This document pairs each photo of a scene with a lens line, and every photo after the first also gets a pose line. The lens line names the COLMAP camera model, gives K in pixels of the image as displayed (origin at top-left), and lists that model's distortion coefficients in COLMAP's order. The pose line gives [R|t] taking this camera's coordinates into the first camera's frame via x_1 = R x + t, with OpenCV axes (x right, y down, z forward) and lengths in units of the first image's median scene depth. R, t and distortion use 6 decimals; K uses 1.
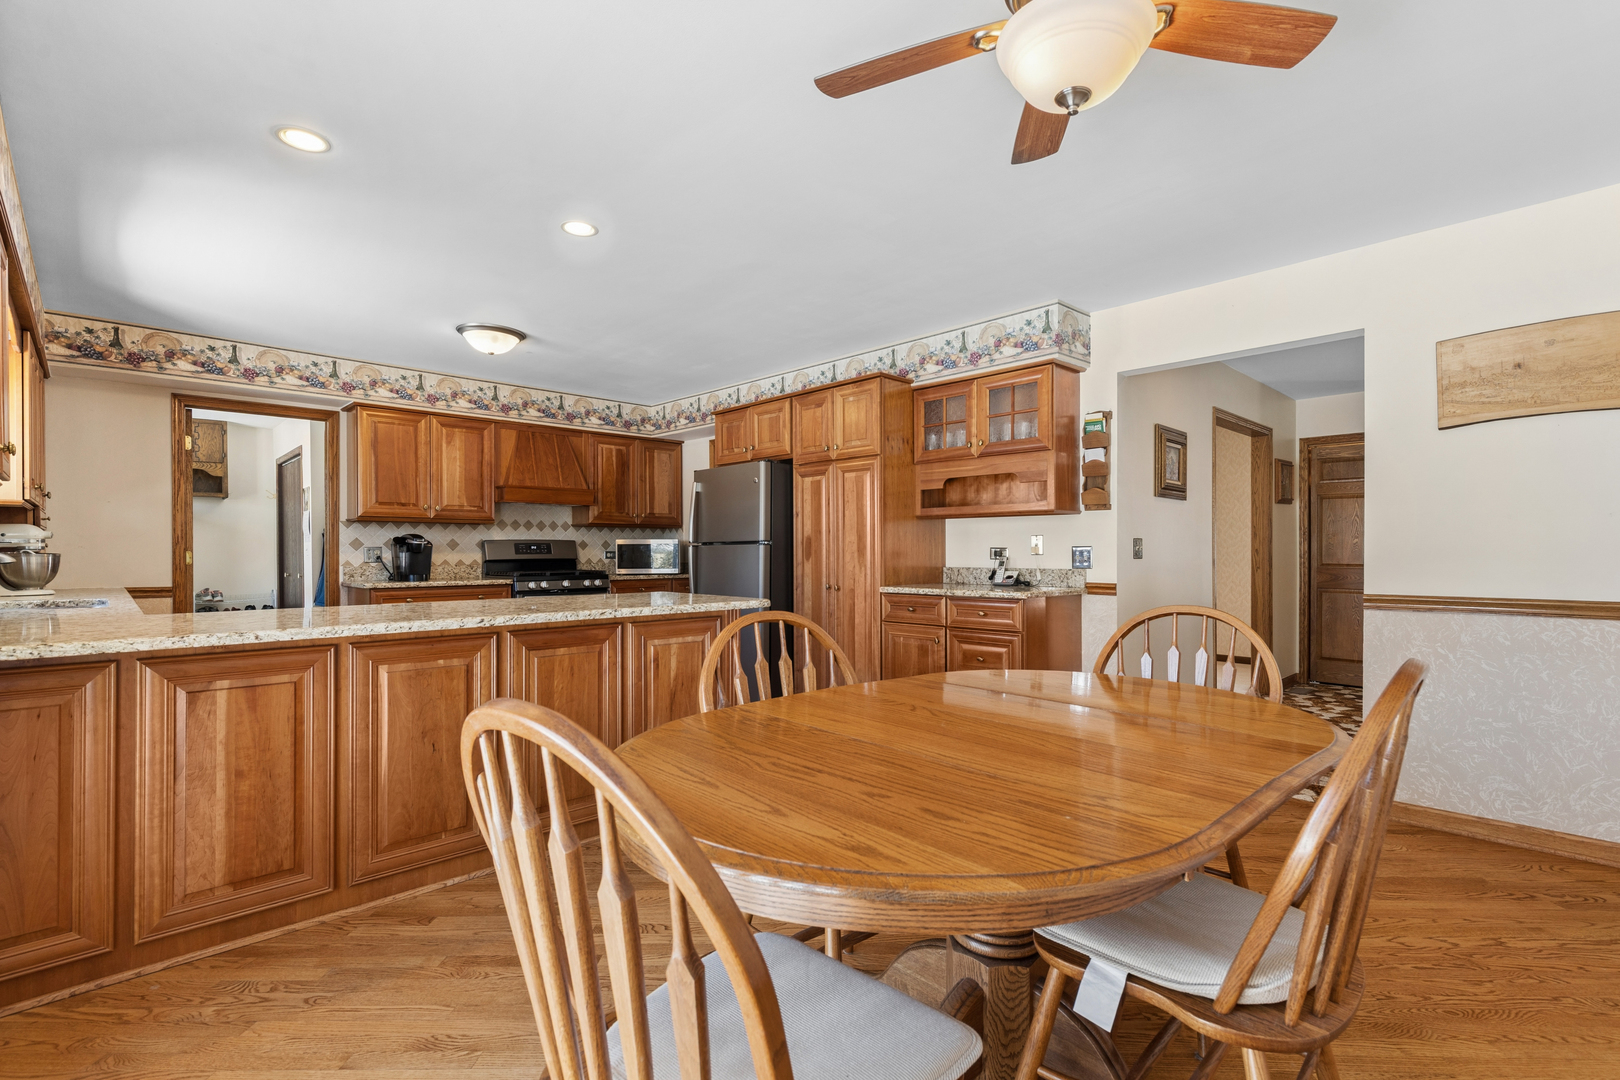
lens RADIAL K [[742.2, 0, 817.7], [0, 742.2, 550.4], [0, 0, 1]] dist [0.000737, 0.000129]
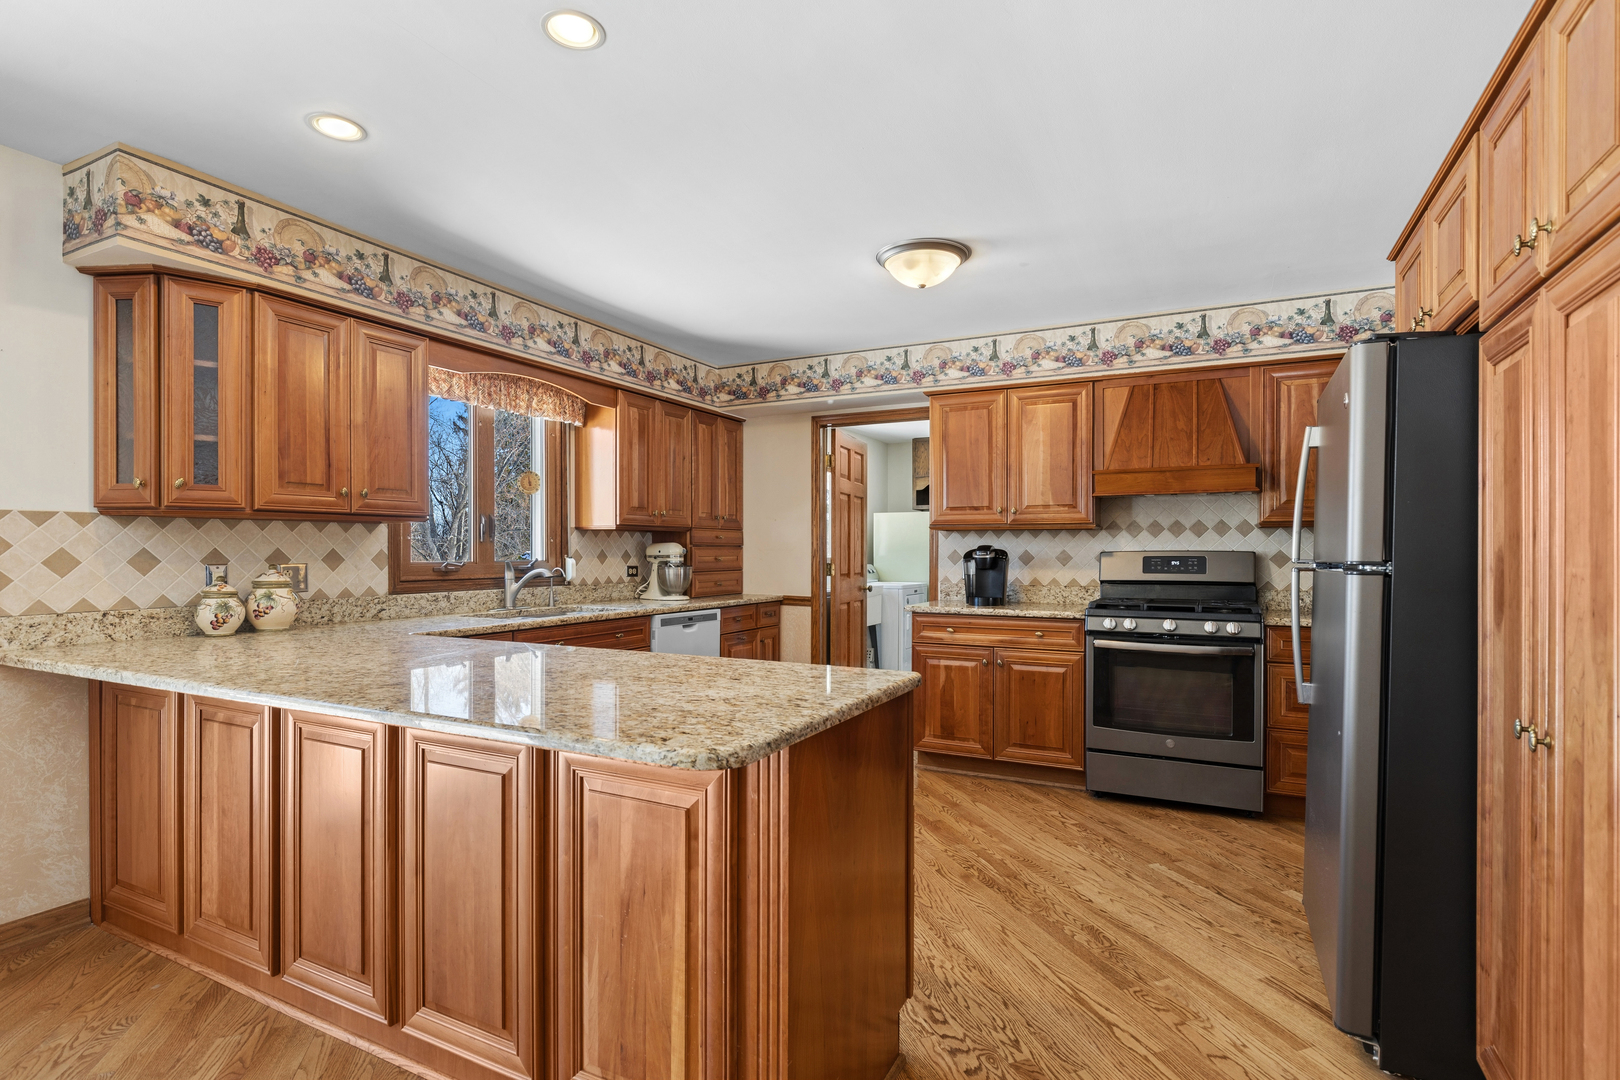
lens RADIAL K [[802.2, 0, 810.0], [0, 802.2, 540.0], [0, 0, 1]] dist [0.014438, 0.000205]
pose [[0.324640, -0.010316, -0.945781, 0.183468], [-0.001327, 0.999935, -0.011363, -0.016628], [0.945837, 0.004944, 0.324605, 0.511354]]
